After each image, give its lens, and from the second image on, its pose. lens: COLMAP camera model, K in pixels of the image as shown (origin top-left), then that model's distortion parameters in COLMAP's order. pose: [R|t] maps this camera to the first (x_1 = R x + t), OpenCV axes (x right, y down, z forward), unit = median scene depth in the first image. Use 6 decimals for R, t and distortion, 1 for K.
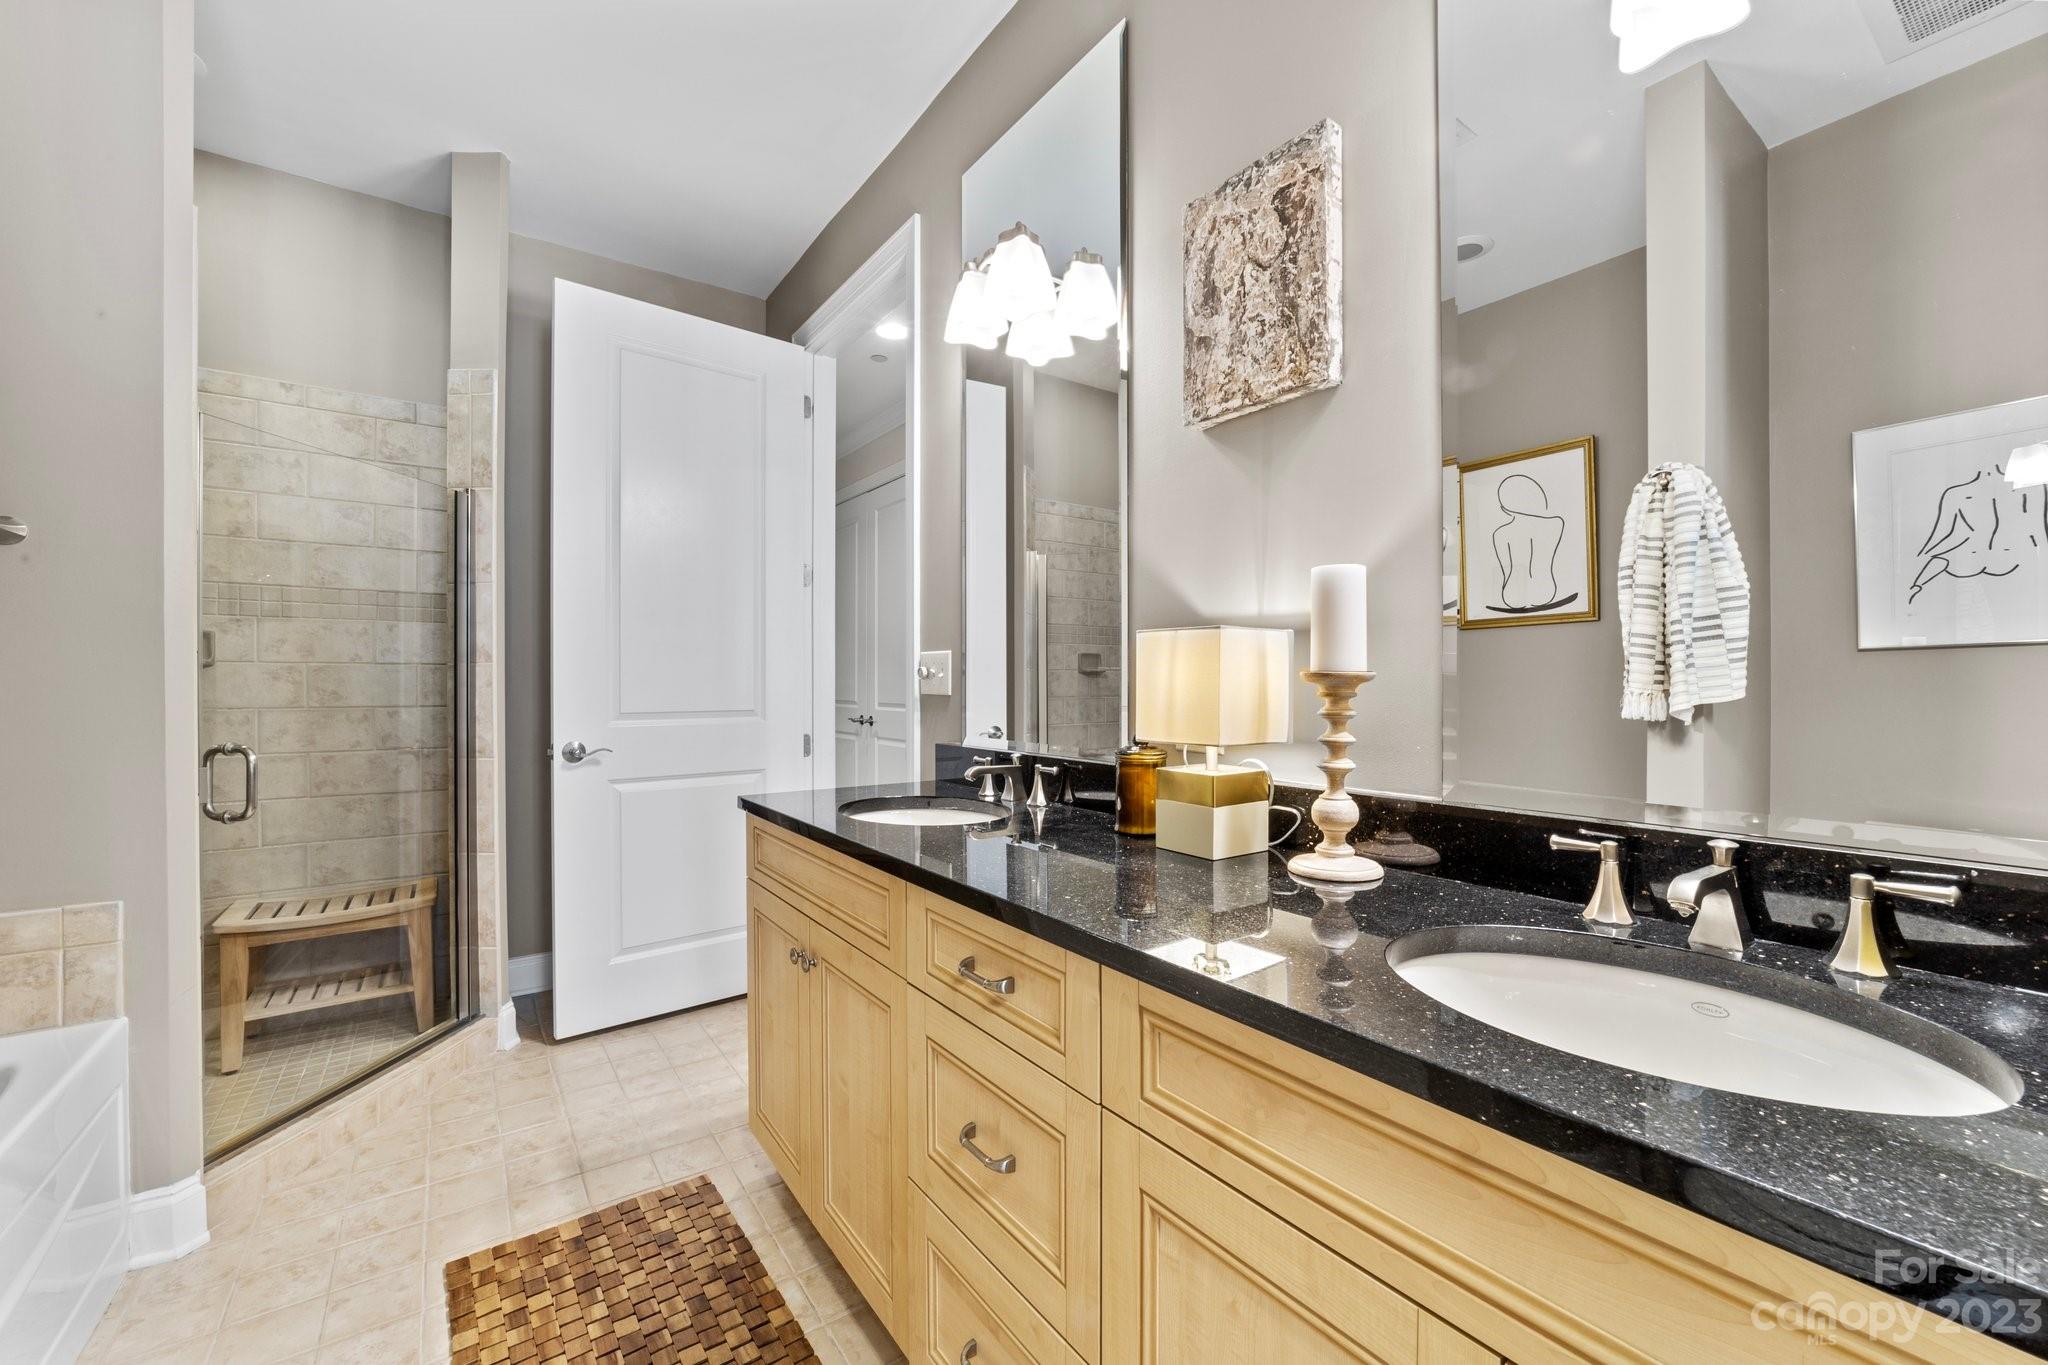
lens RADIAL K [[810.9, 0, 1024.0], [0, 810.9, 682.5], [0, 0, 1]] dist [-0.032985, 0.012355]
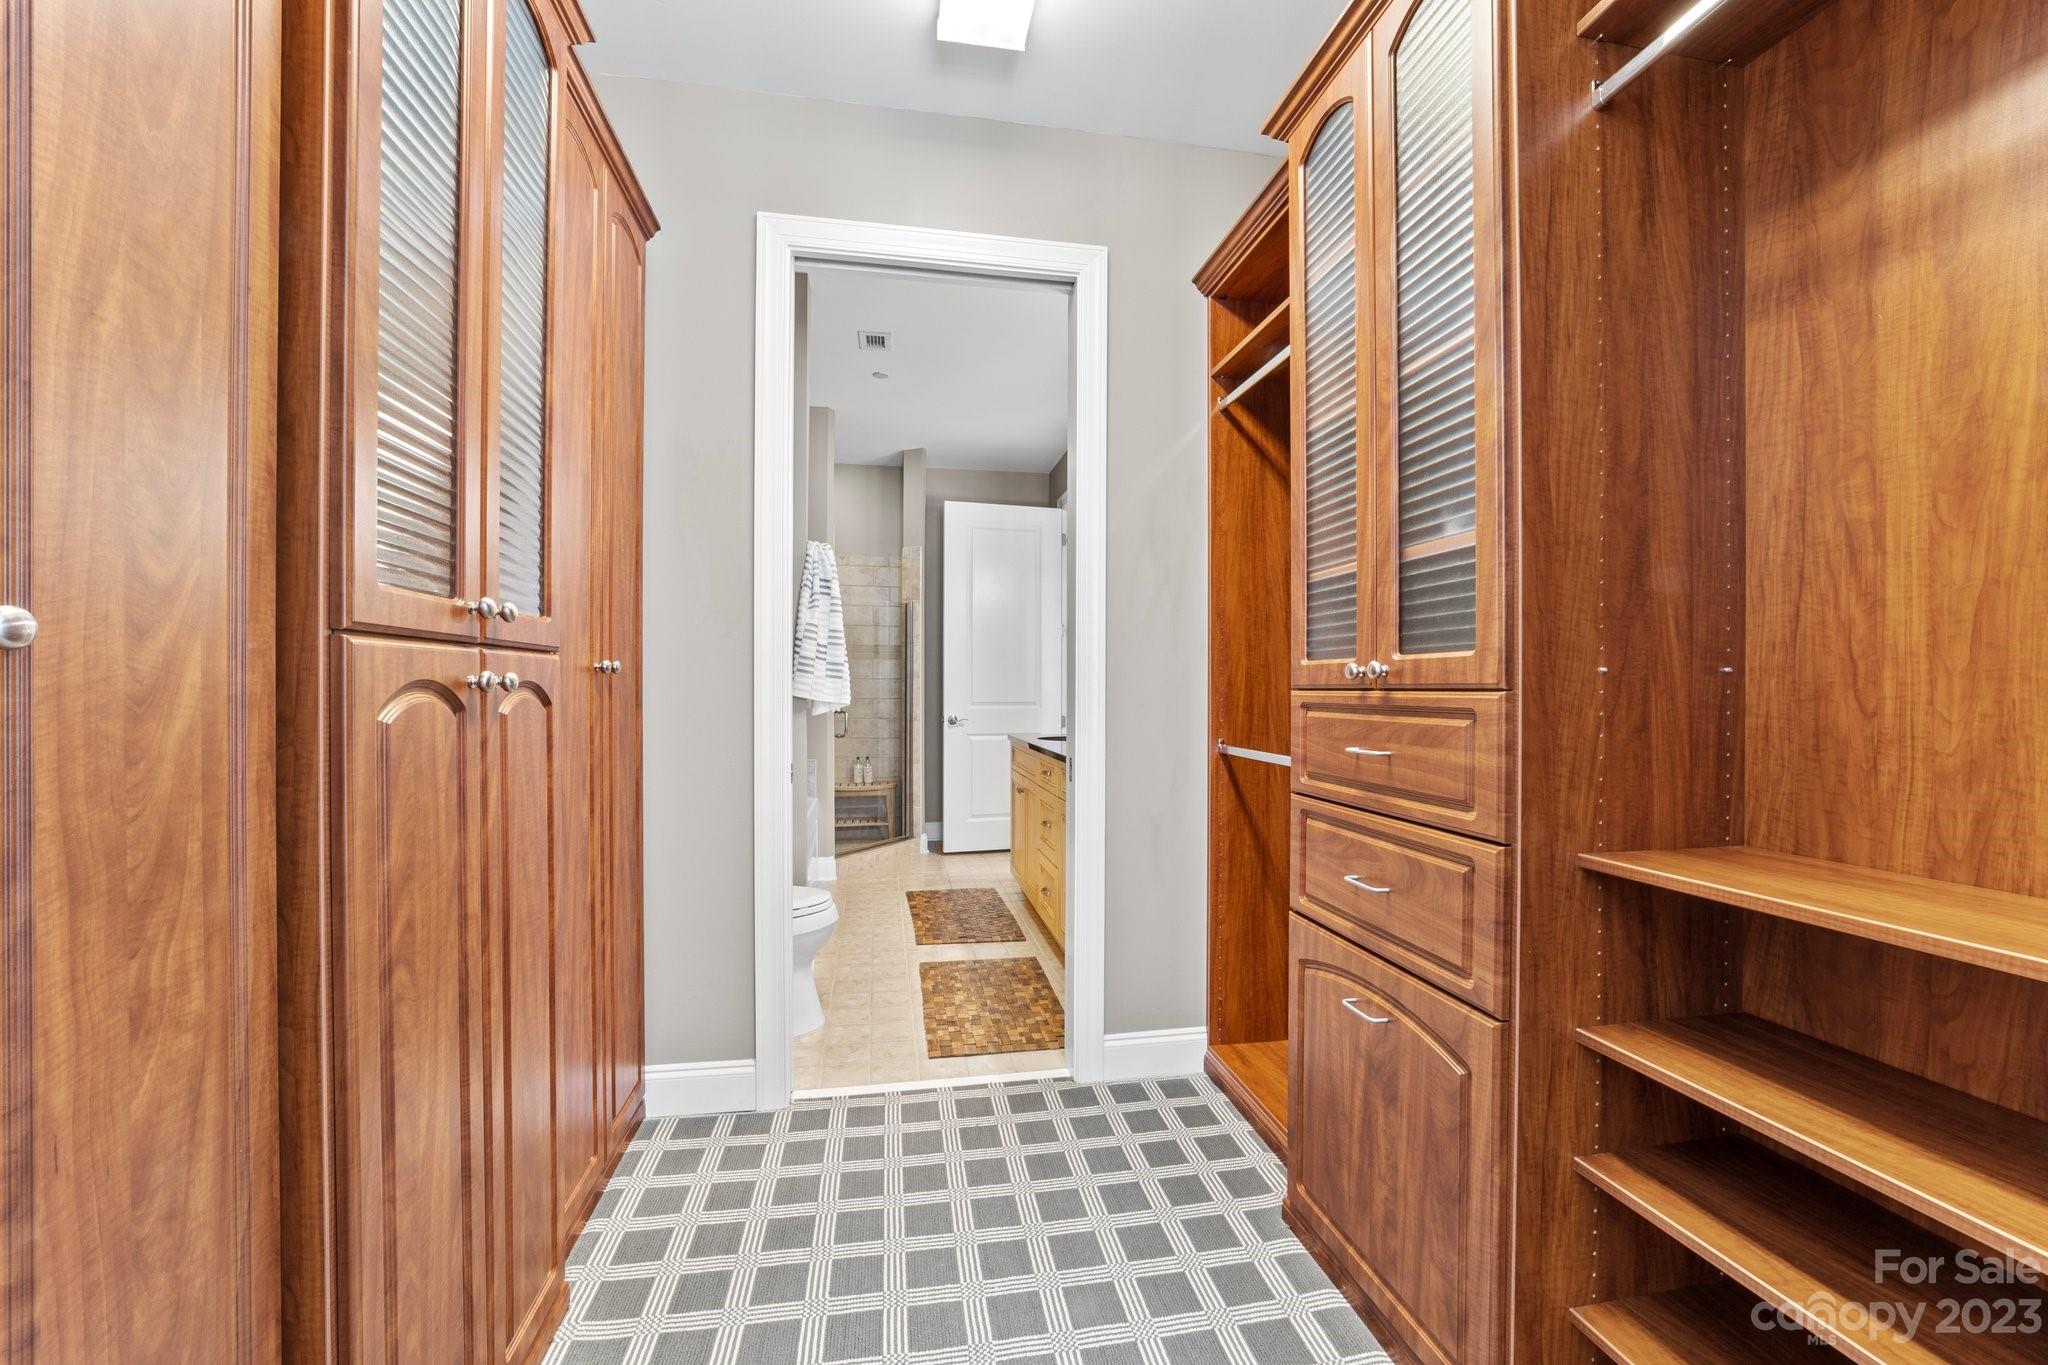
lens RADIAL K [[785.5, 0, 1024.0], [0, 785.5, 682.5], [0, 0, 1]] dist [-0.016904, 0.007520]
pose [[0.904885, 0.002734, -0.425647, 0.501196], [-0.004929, 0.999980, -0.004056, -0.006256], [0.425628, 0.005768, 0.904880, -0.810260]]
